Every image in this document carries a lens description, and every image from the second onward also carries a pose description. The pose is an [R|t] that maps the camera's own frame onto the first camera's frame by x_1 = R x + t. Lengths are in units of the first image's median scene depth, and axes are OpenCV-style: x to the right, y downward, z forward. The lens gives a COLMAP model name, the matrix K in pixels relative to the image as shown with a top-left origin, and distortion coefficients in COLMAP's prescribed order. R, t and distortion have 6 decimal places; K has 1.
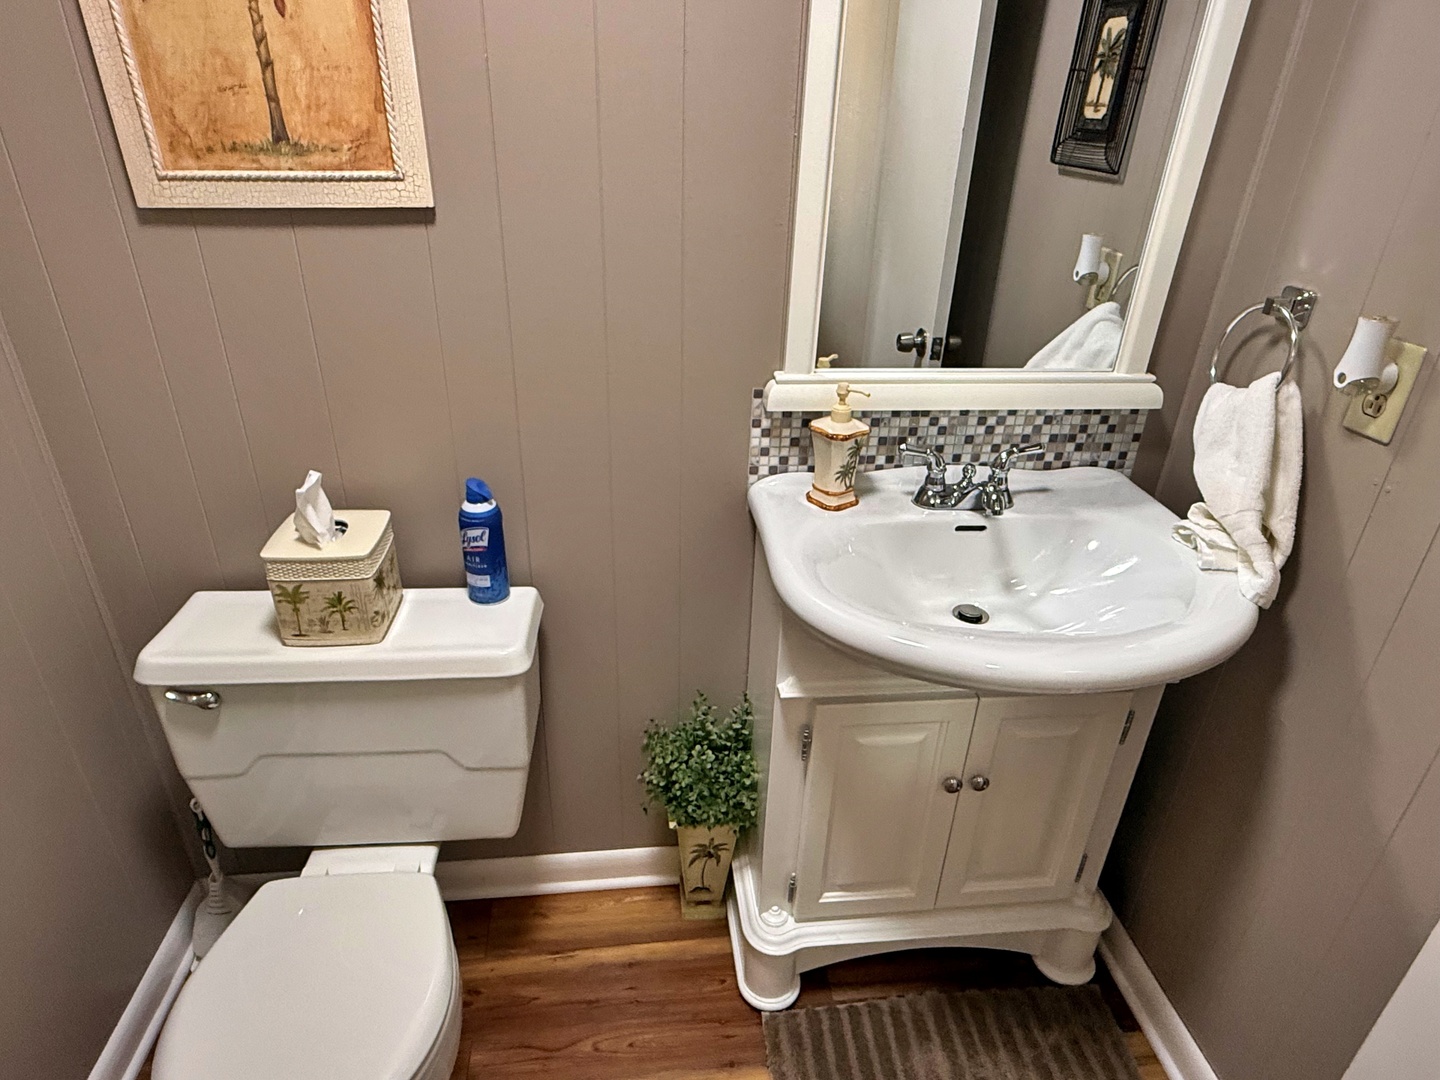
lens RADIAL K [[841.3, 0, 724.1], [0, 841.3, 539.6], [0, 0, 1]] dist [-0.002295, 0.001735]
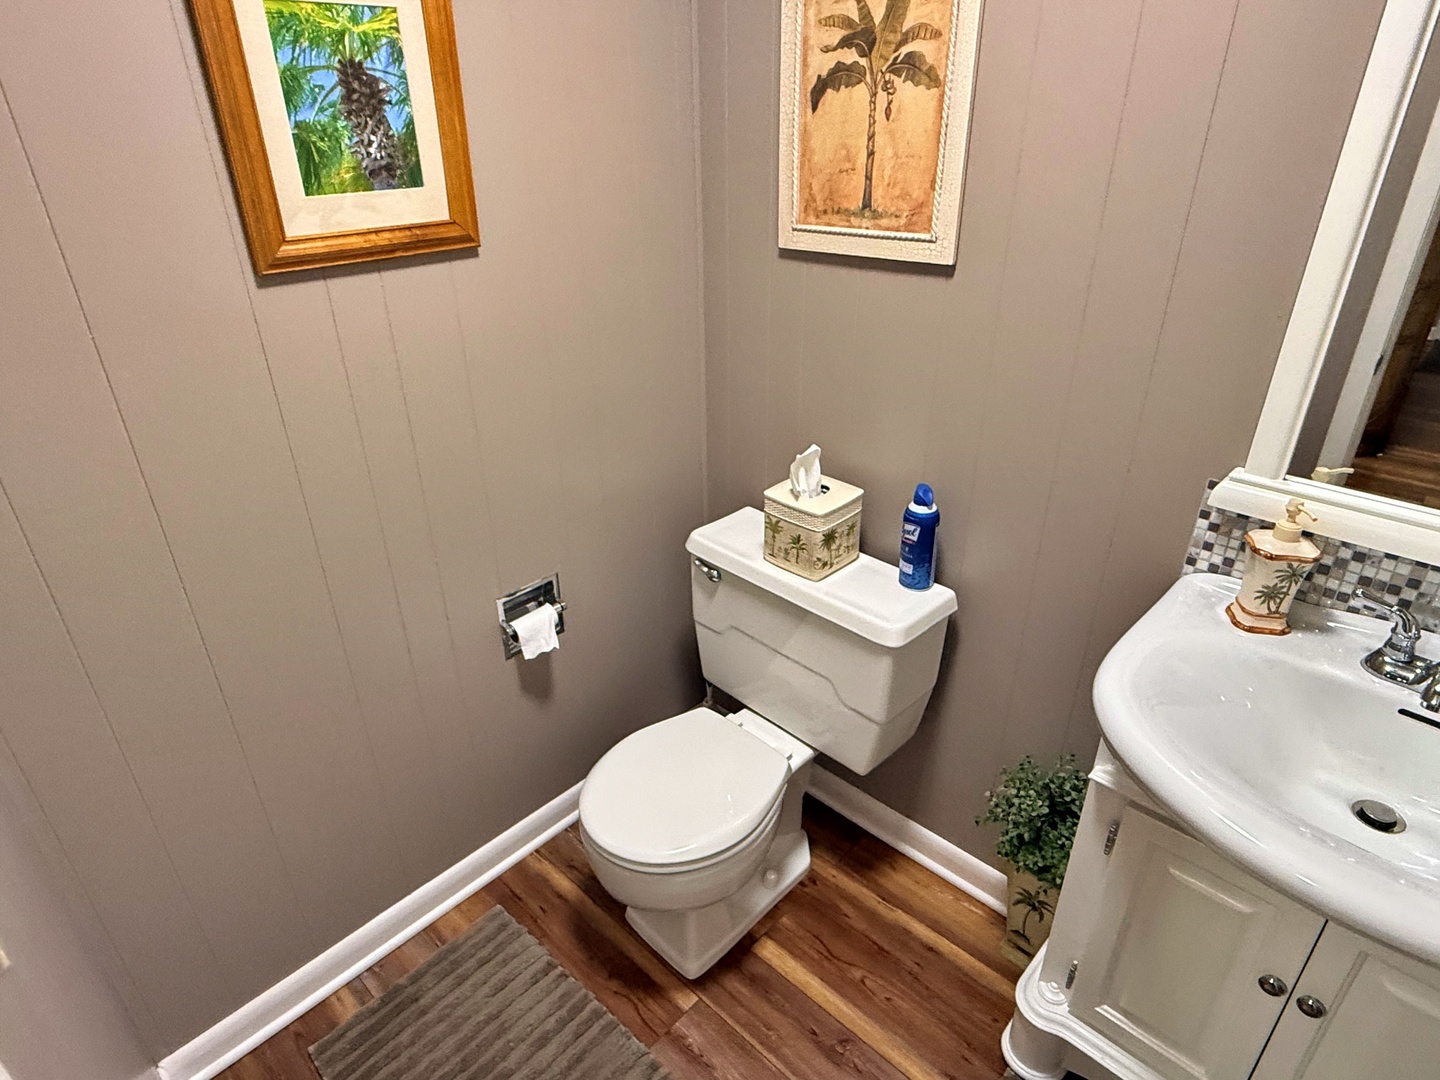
lens RADIAL K [[841.3, 0, 714.5], [0, 841.3, 539.7], [0, 0, 1]] dist [-0.002295, 0.001735]
pose [[0.641932, 0.323809, -0.695033, 0.371716], [-0.322410, 0.936415, 0.138490, -0.068645], [0.695684, 0.135185, 0.705513, -0.051159]]
